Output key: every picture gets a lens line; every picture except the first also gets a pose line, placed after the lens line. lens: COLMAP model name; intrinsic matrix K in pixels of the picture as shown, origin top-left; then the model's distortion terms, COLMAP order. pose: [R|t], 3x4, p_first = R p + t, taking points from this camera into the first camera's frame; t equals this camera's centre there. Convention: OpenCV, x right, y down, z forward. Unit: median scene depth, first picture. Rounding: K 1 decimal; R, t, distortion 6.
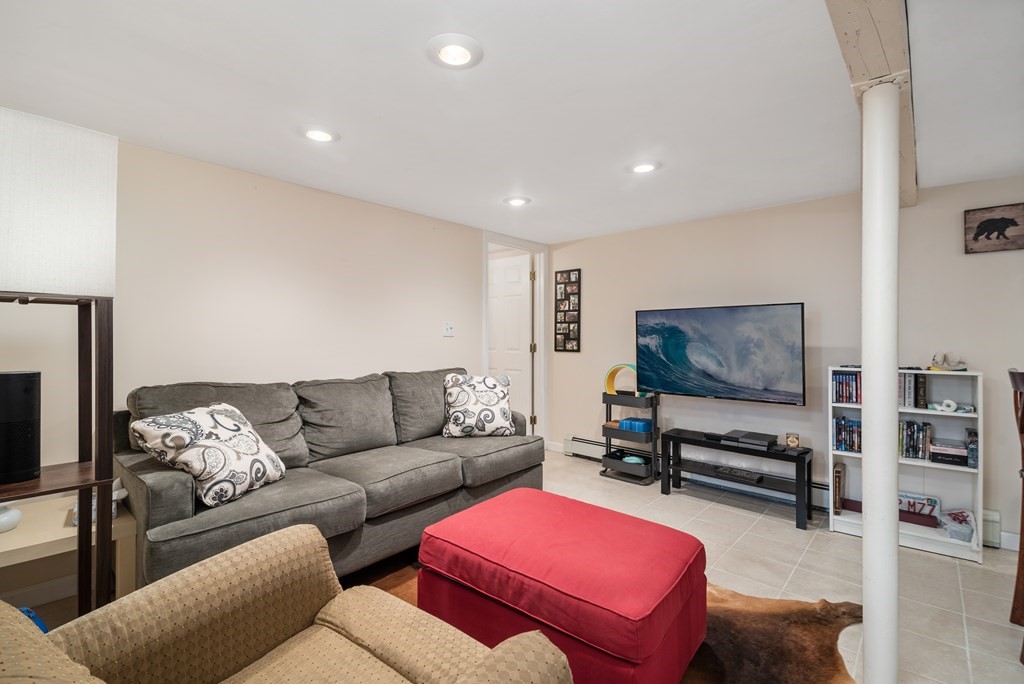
lens RADIAL K [[461.6, 0, 513.9], [0, 461.6, 337.6], [0, 0, 1]] dist [0.088925, -0.041700]
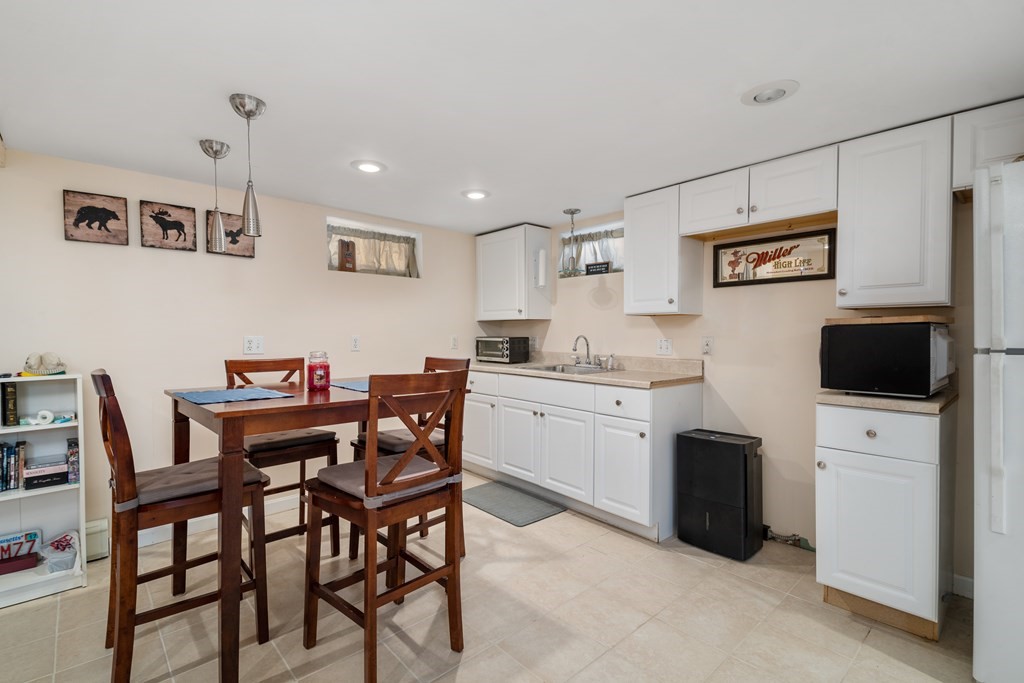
lens RADIAL K [[464.2, 0, 513.2], [0, 464.2, 343.2], [0, 0, 1]] dist [0.073308, -0.042062]
pose [[0.131532, -0.022248, 0.991062, 0.161860], [0.005423, 0.999749, 0.021723, -0.000269], [-0.991297, 0.002517, 0.131620, 0.075126]]
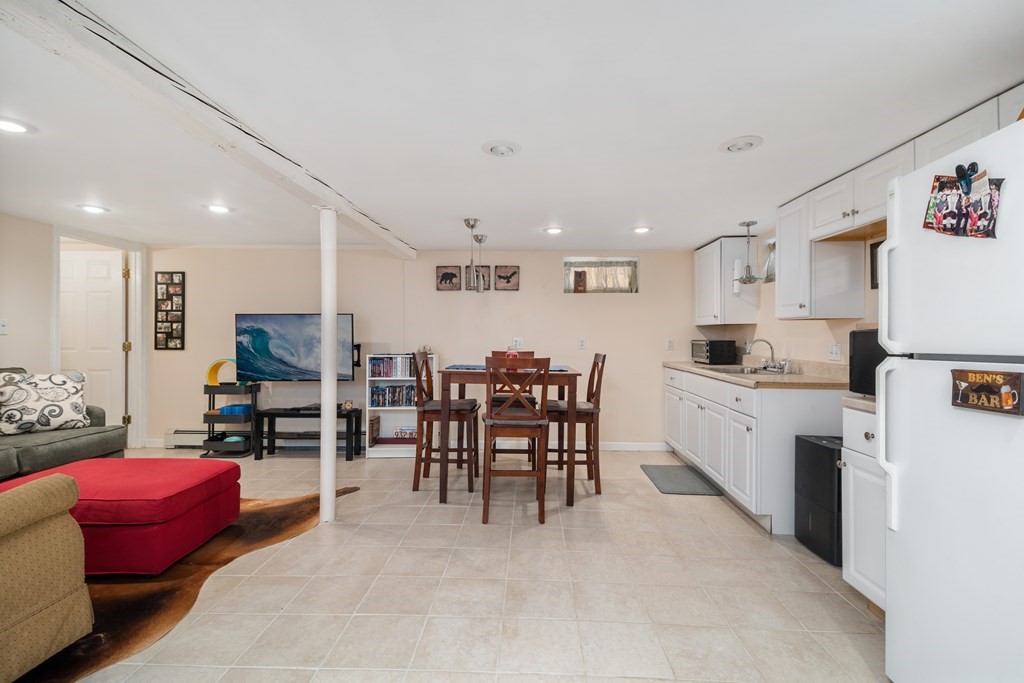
lens RADIAL K [[461.6, 0, 513.9], [0, 461.6, 337.1], [0, 0, 1]] dist [0.088925, -0.041700]
pose [[0.780377, 0.002034, 0.625306, 0.070150], [-0.001589, 0.999998, -0.001271, 0.003118], [-0.625307, -0.000002, 0.780379, -0.486053]]
